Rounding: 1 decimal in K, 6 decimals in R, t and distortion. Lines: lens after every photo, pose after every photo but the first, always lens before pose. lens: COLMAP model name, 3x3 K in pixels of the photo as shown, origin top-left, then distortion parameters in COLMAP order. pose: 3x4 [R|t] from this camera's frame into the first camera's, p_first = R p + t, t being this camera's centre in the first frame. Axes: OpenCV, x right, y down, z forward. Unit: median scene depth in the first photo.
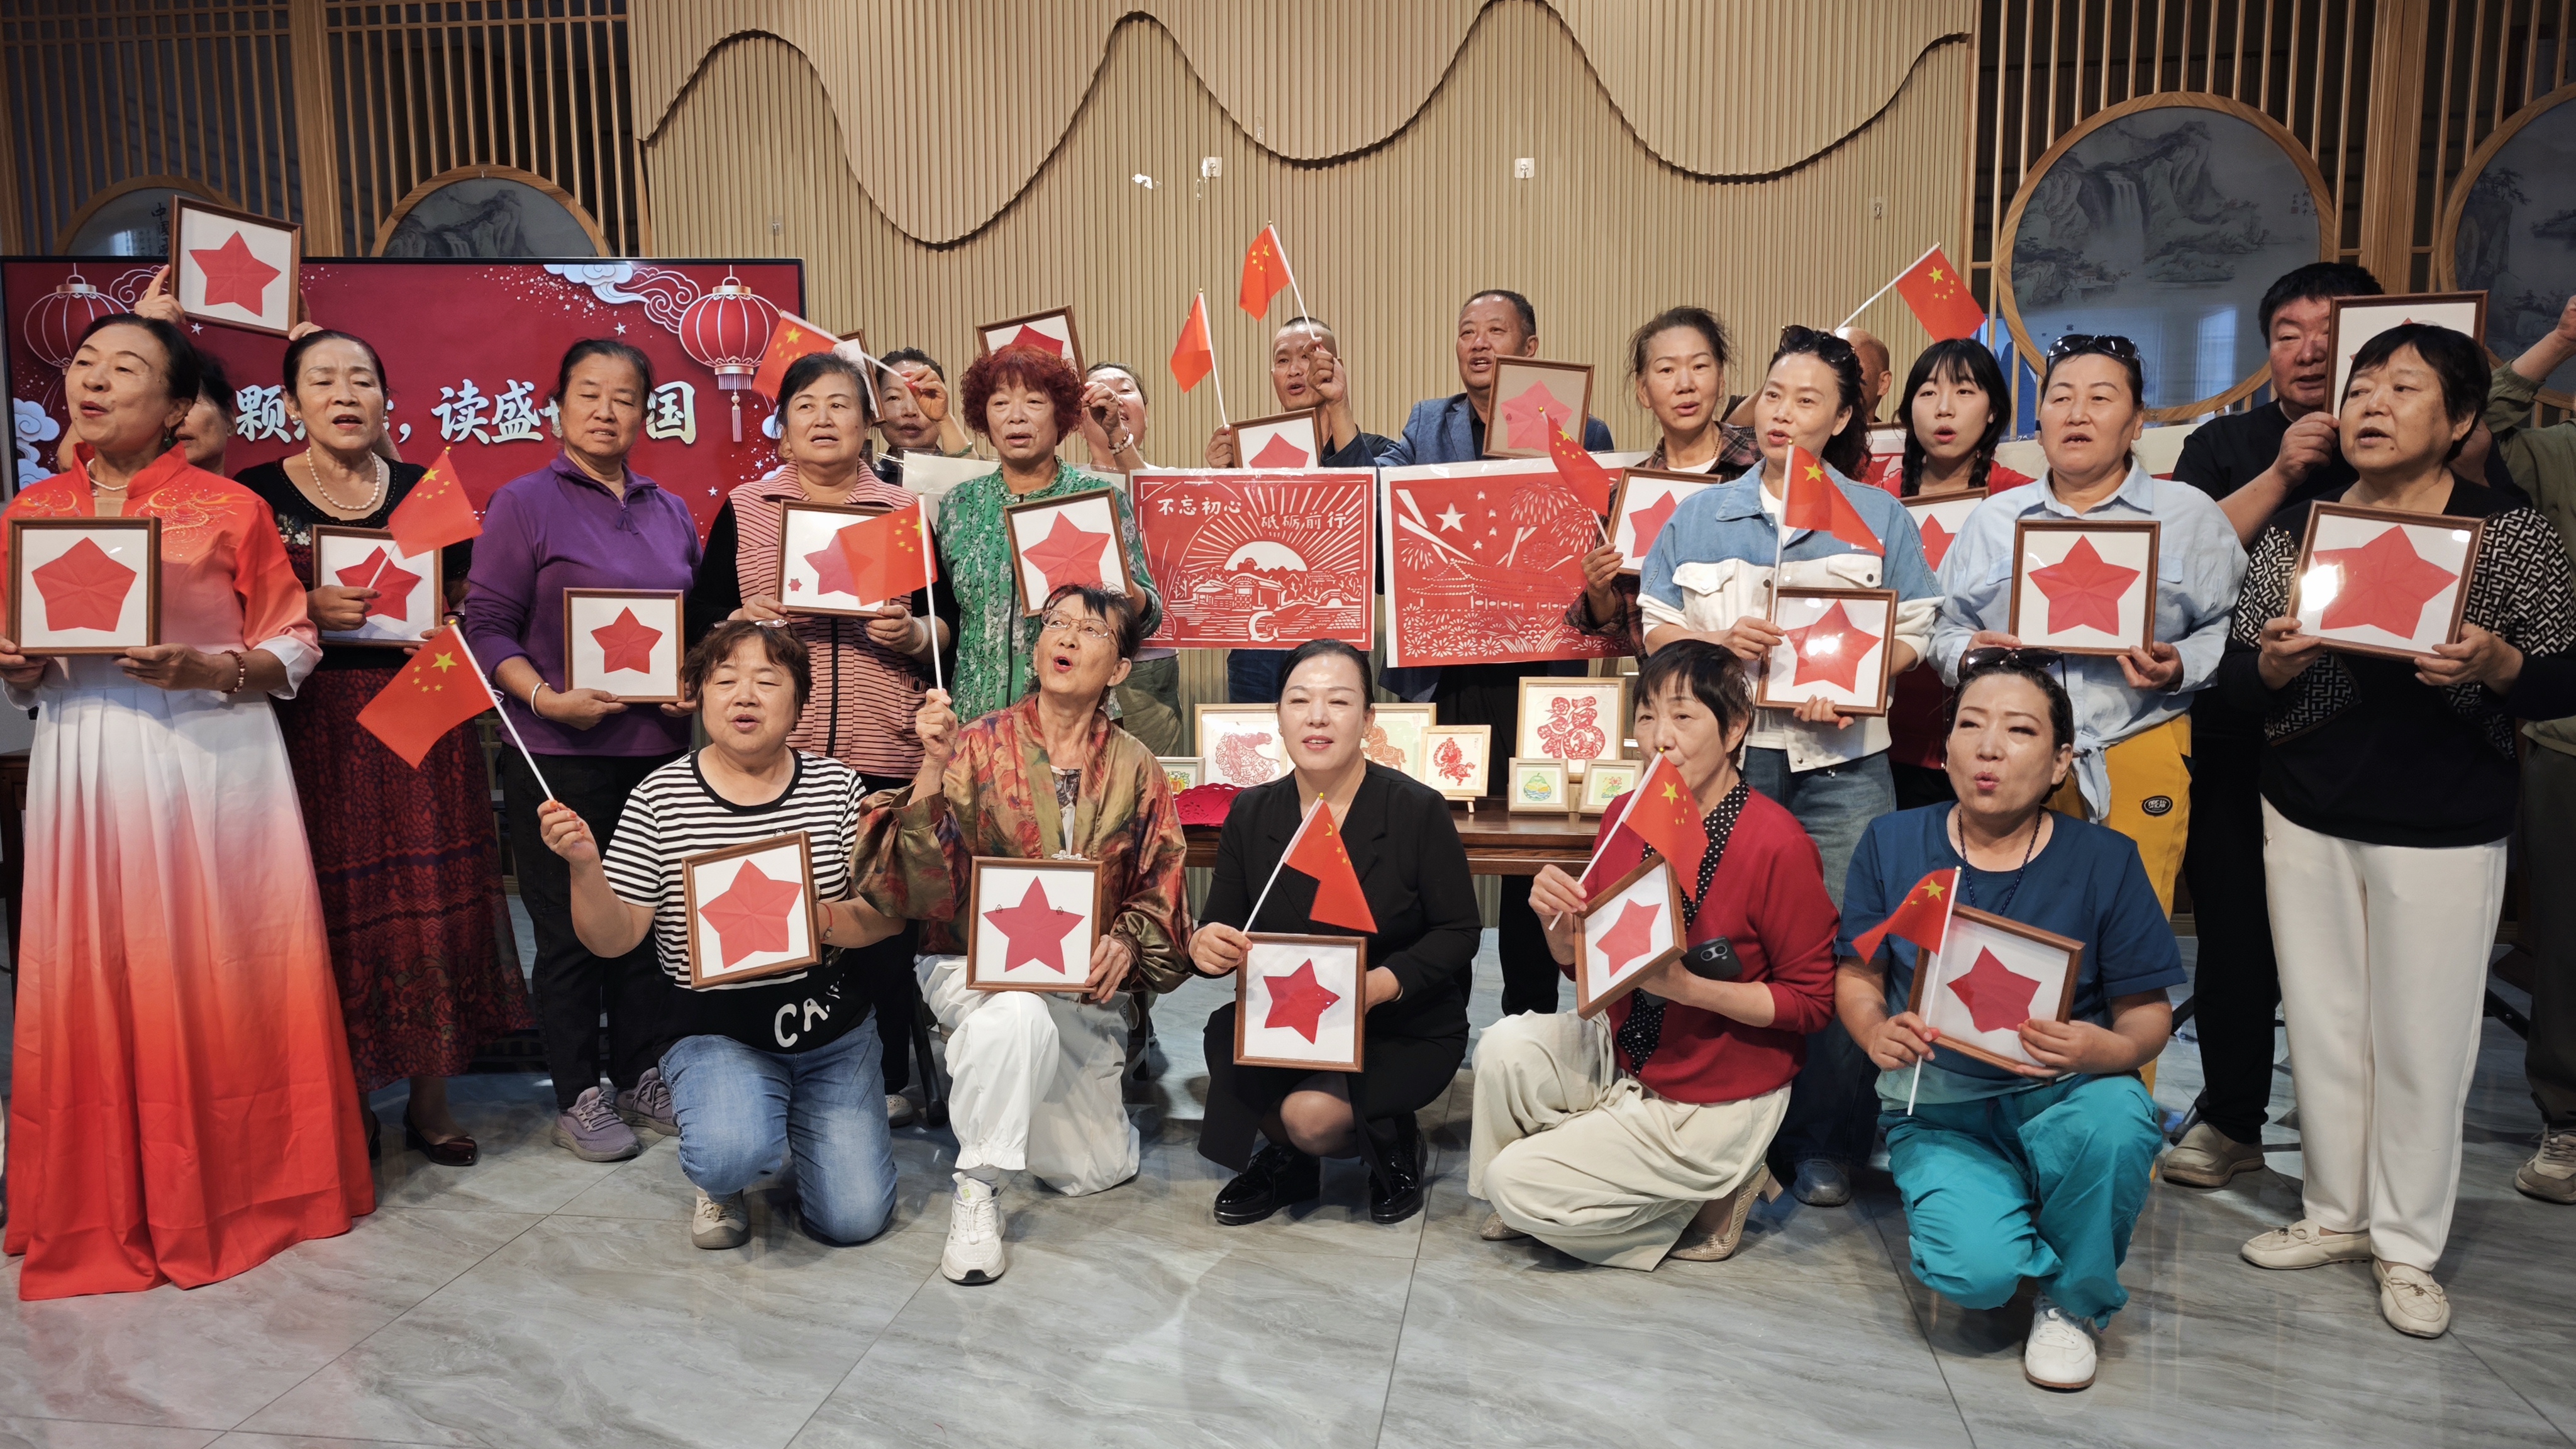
lens RADIAL K [[1813.3, 0, 1225.2], [0, 1813.3, 746.5], [0, 0, 1]] dist [0.009266, 0.017945]
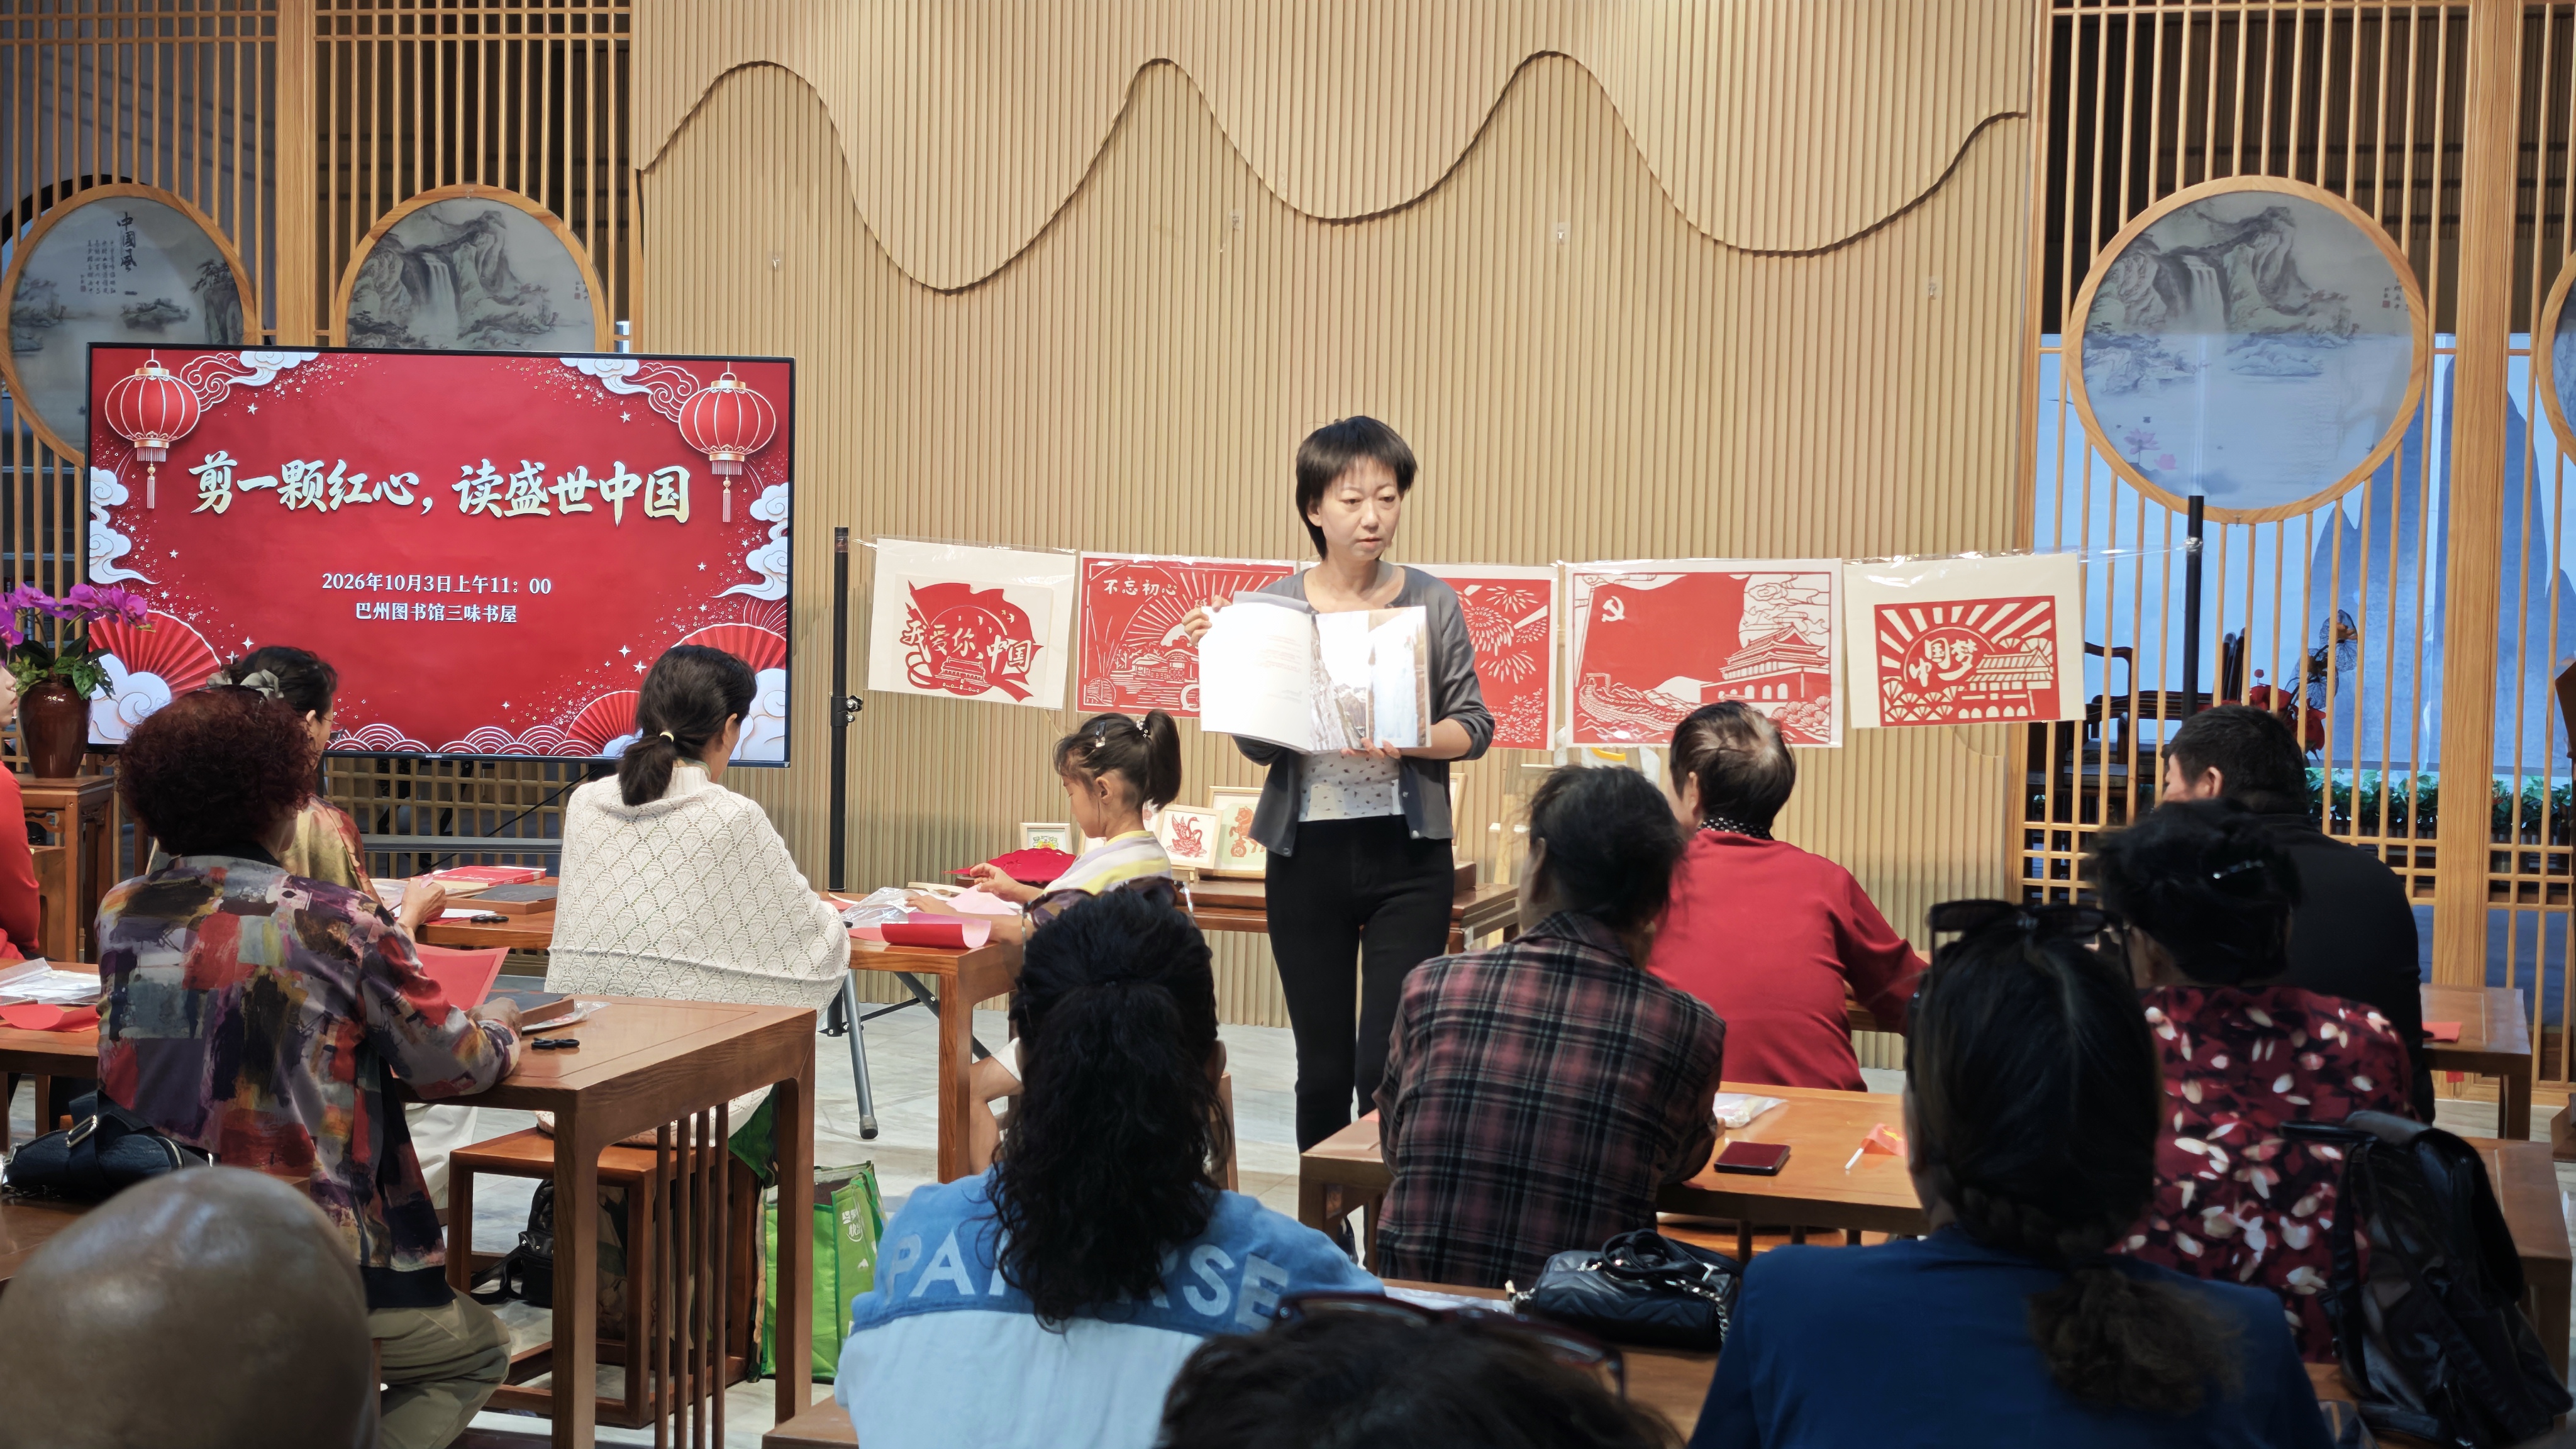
lens RADIAL K [[3506.5, 0, 1289.3], [0, 3506.5, 723.1], [0, 0, 1]] dist [0.102610, 0.000000]
pose [[0.995017, 0.037946, -0.092200, 0.205638], [-0.043069, 0.997600, -0.054221, 0.039185], [0.089922, 0.057921, 0.994263, -0.819243]]
